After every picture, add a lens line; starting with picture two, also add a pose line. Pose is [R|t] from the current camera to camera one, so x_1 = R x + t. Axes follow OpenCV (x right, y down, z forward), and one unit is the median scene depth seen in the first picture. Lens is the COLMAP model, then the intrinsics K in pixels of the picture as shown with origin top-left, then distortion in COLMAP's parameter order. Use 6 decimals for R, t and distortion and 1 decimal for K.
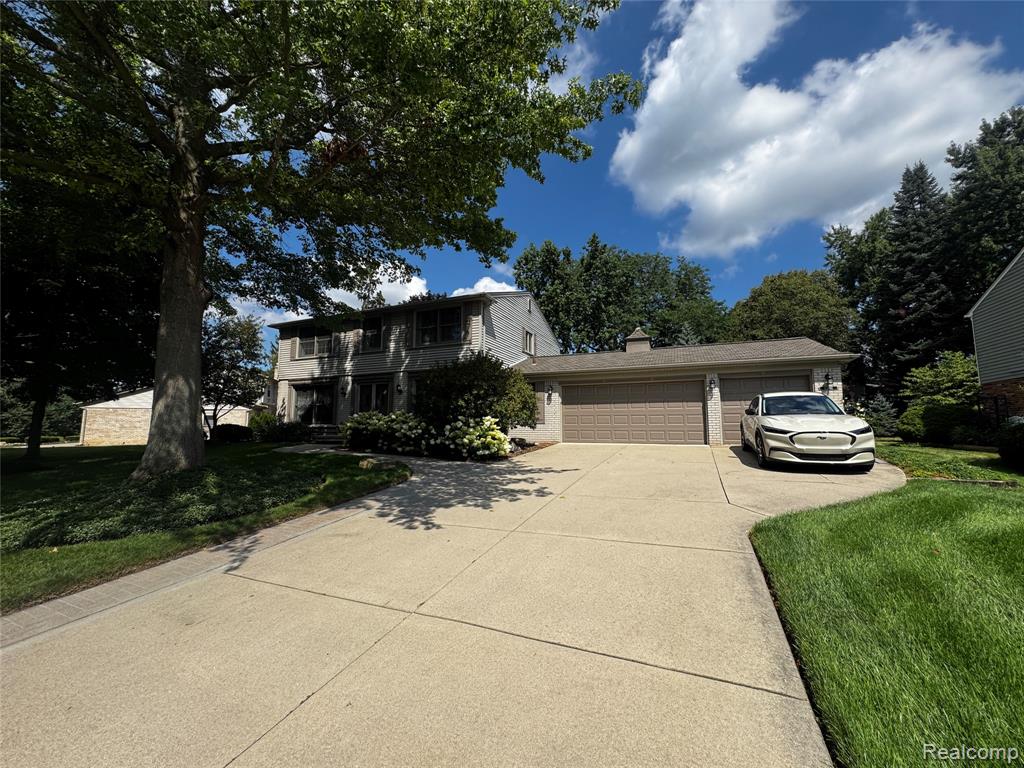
lens RADIAL K [[413.2, 0, 512.3], [0, 413.2, 387.2], [0, 0, 1]] dist [-0.003328, 0.000568]
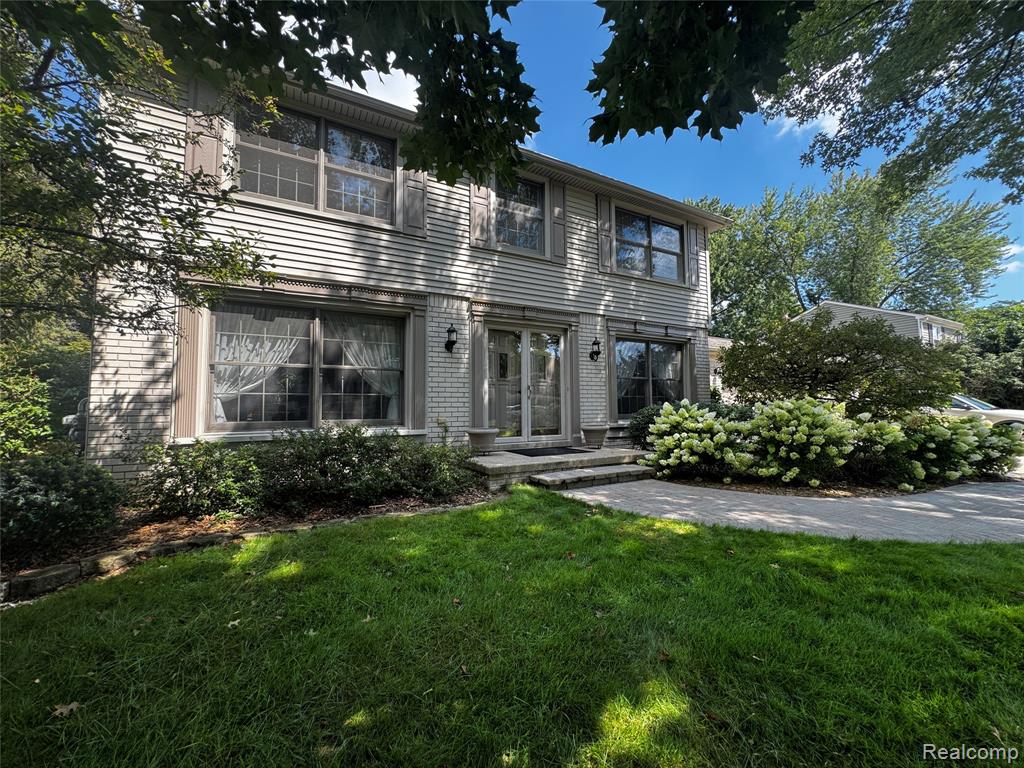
lens RADIAL K [[413.2, 0, 513.4], [0, 413.2, 378.4], [0, 0, 1]] dist [-0.003328, 0.000568]
pose [[0.601416, 0.049197, 0.797420, -0.710065], [-0.070396, 0.997483, -0.008447, 0.048006], [-0.795828, -0.051054, 0.603366, 0.769470]]
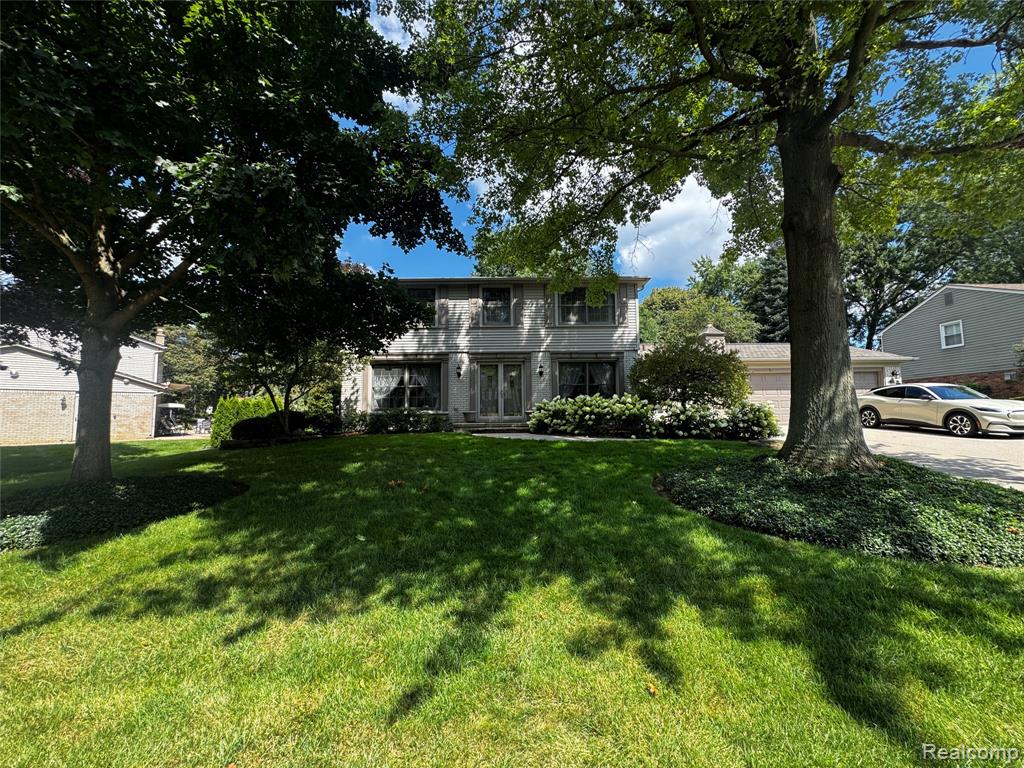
lens RADIAL K [[413.2, 0, 508.8], [0, 413.2, 392.9], [0, 0, 1]] dist [-0.003328, 0.000568]
pose [[0.908245, 0.014744, 0.418178, -0.705073], [-0.030090, 0.999093, 0.030126, 0.026934], [-0.417354, -0.039945, 0.907865, 0.206624]]
